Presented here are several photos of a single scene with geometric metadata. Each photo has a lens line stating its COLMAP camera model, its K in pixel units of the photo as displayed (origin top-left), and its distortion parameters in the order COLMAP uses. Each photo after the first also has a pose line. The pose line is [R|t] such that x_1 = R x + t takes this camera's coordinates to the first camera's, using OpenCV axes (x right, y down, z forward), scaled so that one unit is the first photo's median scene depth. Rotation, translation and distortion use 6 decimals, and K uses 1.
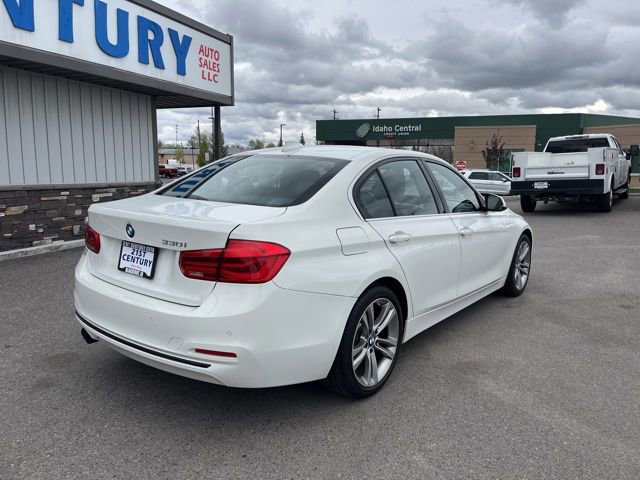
lens RADIAL K [[482.9, 0, 321.6], [0, 482.9, 238.8], [0, 0, 1]] dist [0.064085, -0.089679]
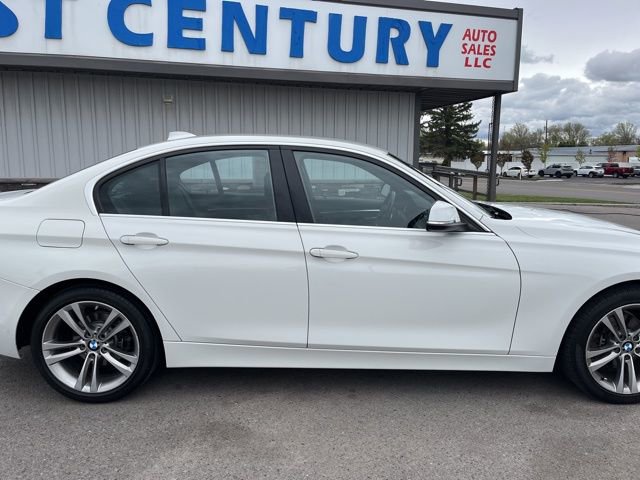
lens RADIAL K [[482.9, 0, 311.5], [0, 482.9, 238.0], [0, 0, 1]] dist [0.064085, -0.089679]
pose [[0.614598, 0.112831, -0.780729, 0.465384], [-0.113340, 0.992079, 0.054152, -0.039472], [0.780656, 0.055206, 0.622518, 0.322052]]
